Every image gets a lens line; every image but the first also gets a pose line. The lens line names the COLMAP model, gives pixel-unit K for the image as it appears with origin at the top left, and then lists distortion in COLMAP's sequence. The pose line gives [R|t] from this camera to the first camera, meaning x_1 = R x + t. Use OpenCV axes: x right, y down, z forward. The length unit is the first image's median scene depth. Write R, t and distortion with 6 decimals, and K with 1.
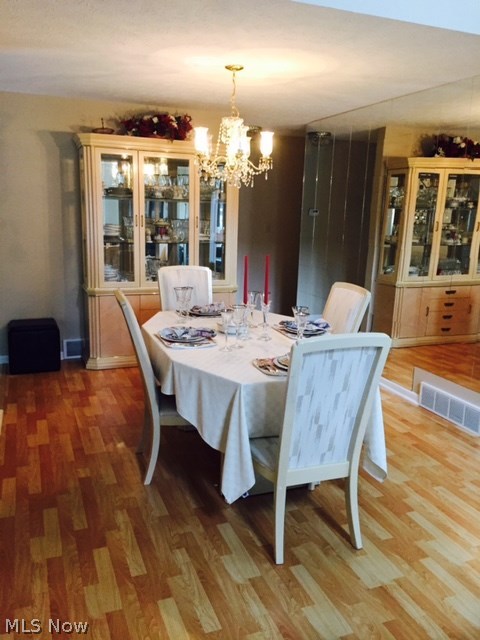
lens RADIAL K [[539.8, 0, 239.5], [0, 539.8, 321.1], [0, 0, 1]] dist [0.062332, -0.087615]
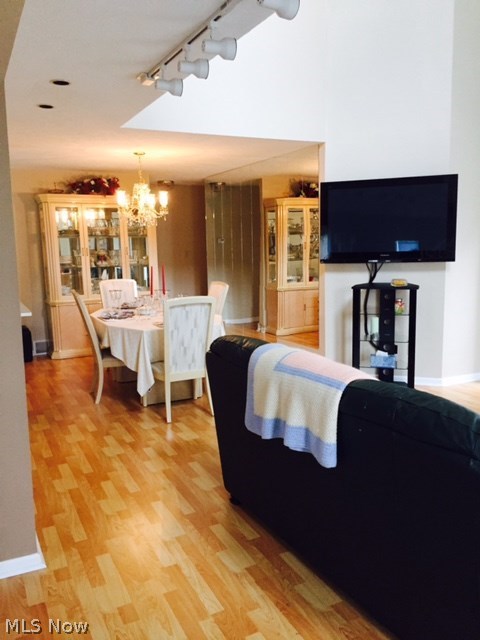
lens RADIAL K [[539.8, 0, 242.6], [0, 539.8, 320.5], [0, 0, 1]] dist [0.062332, -0.087615]
pose [[0.993932, -0.064308, 0.089238, 0.090472], [0.069478, 0.996005, -0.056093, 0.106542], [-0.085275, 0.061953, 0.994430, -0.455360]]
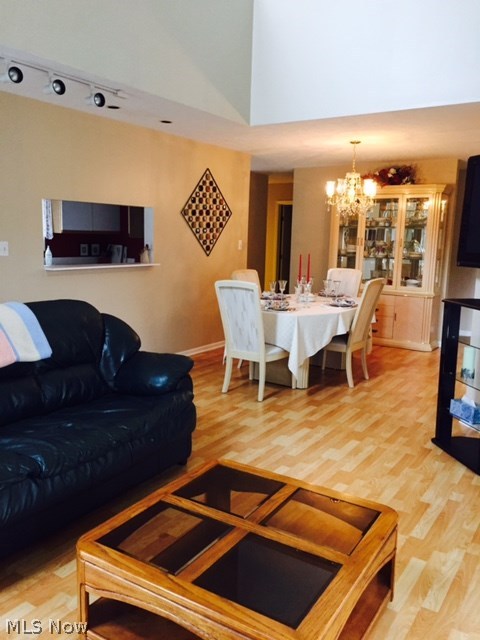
lens RADIAL K [[539.8, 0, 241.4], [0, 539.8, 324.2], [0, 0, 1]] dist [0.062332, -0.087615]
pose [[0.563741, 0.107240, -0.818960, 0.885182], [-0.168890, 0.985552, 0.012797, 0.073102], [0.808500, 0.131100, 0.573708, -0.084168]]
